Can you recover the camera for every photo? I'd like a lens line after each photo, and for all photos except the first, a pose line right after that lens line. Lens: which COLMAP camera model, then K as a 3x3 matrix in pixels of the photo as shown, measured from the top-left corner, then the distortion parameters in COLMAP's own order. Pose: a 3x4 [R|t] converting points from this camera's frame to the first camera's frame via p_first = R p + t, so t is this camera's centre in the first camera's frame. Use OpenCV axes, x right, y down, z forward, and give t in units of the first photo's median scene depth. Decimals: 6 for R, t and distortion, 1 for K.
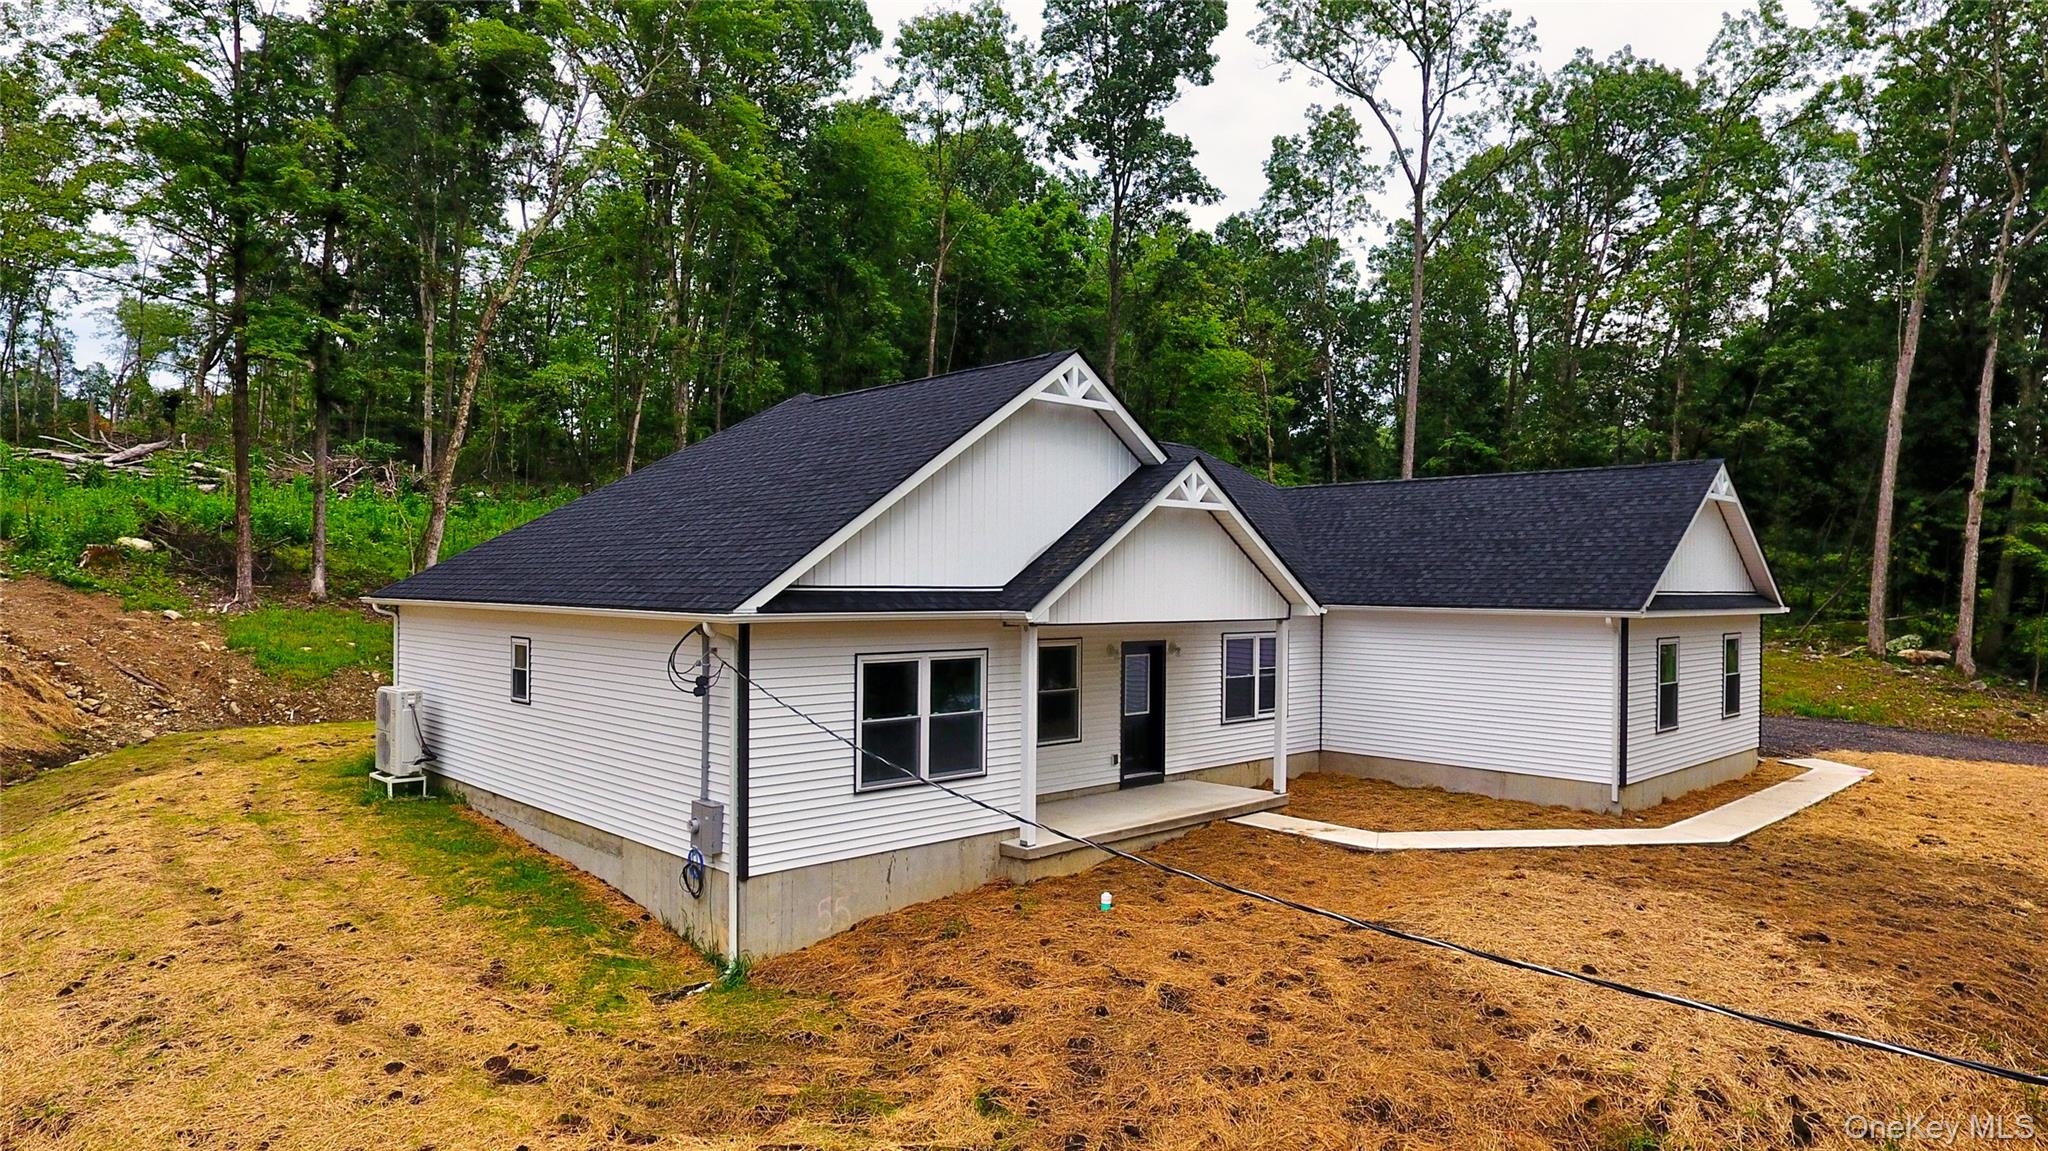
lens RADIAL K [[1193.4, 0, 1024.0], [0, 1193.4, 575.5], [0, 0, 1]] dist [-0.005187, -0.002719]
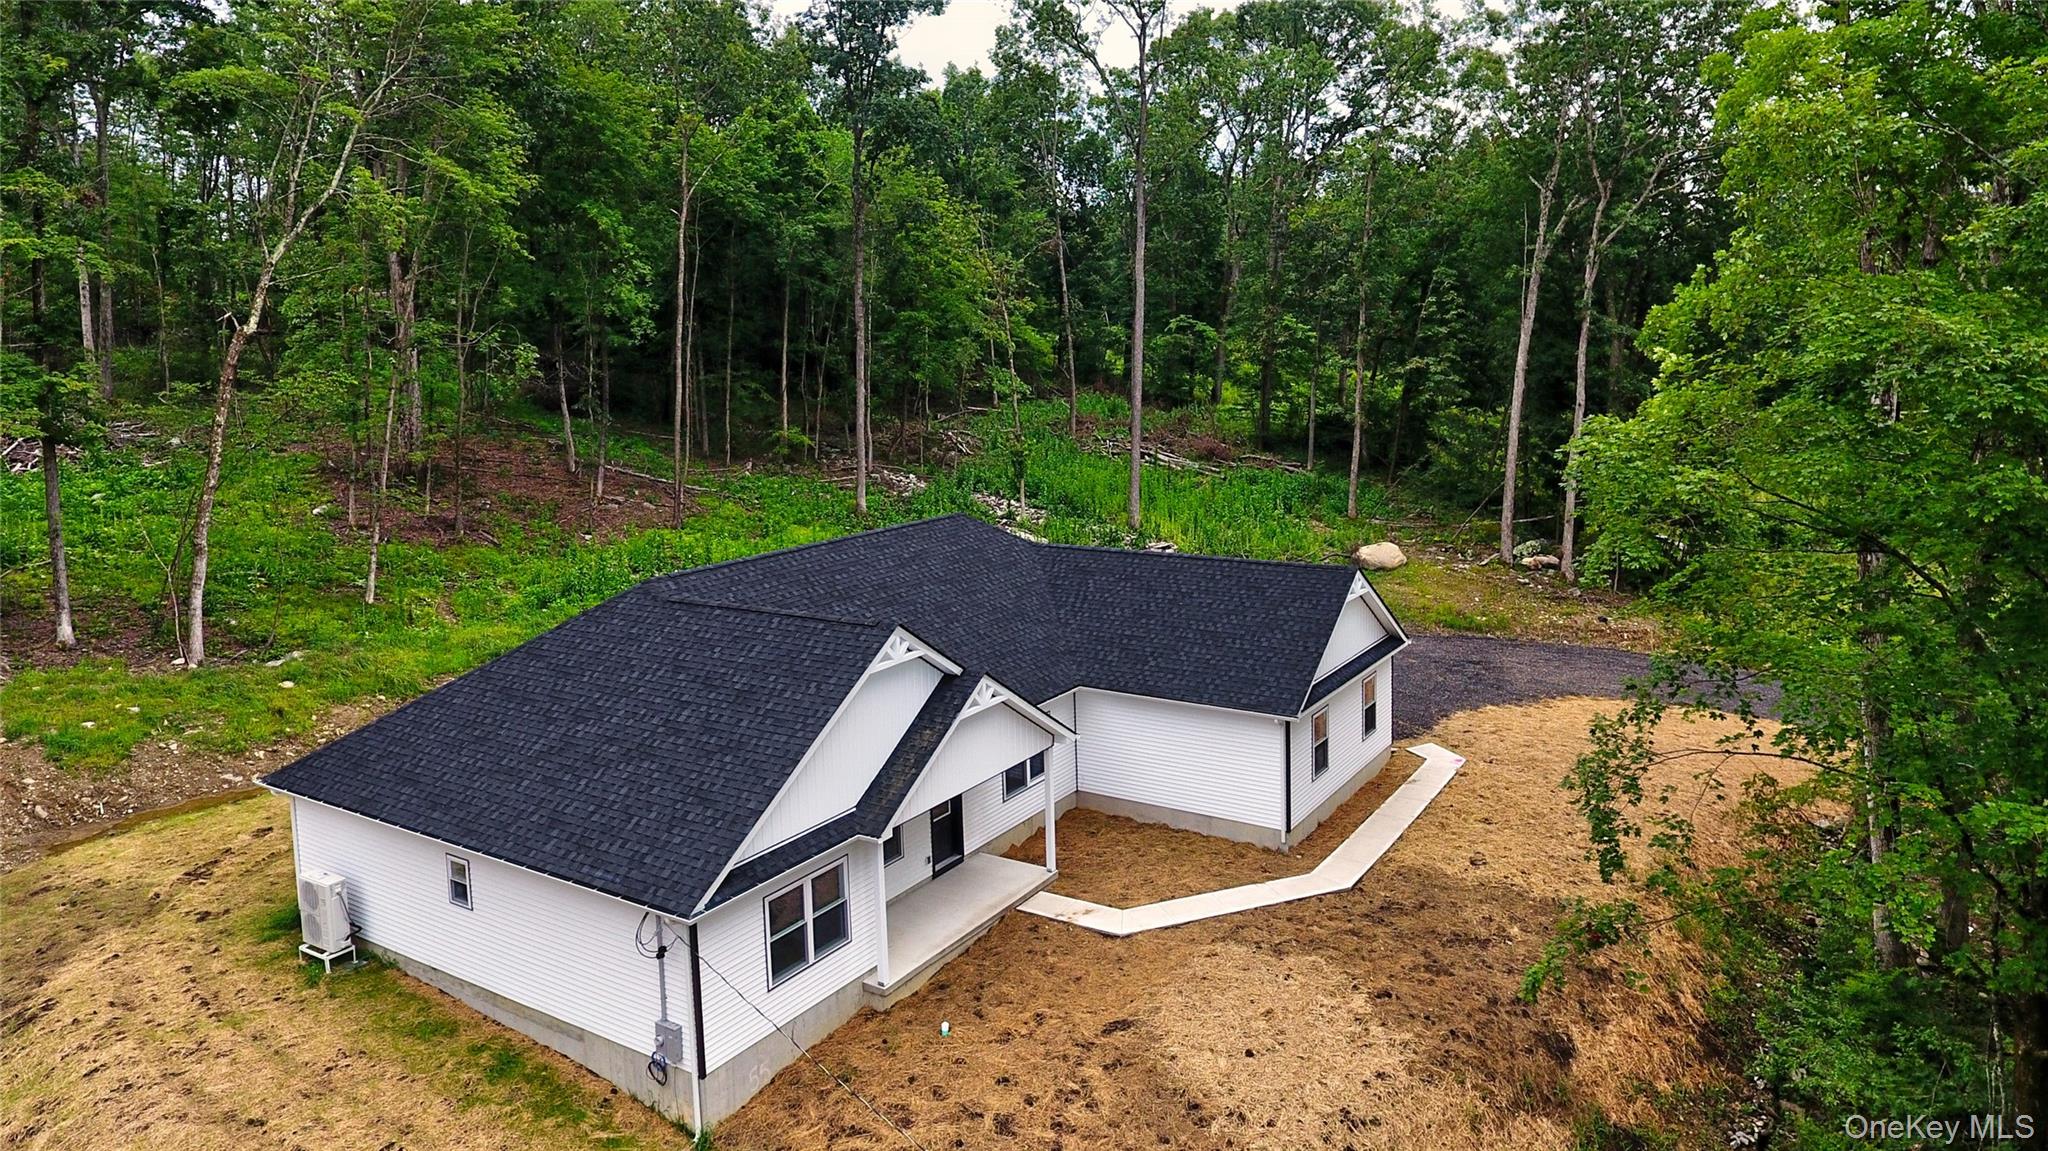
lens RADIAL K [[1275.1, 0, 1040.2], [0, 1275.1, 460.0], [0, 0, 1]] dist [-0.008585, -0.000570]
pose [[0.972503, -0.058362, 0.225457, -0.120208], [0.036812, 0.994443, 0.098633, -0.531893], [-0.229961, -0.087622, 0.969247, -0.443578]]
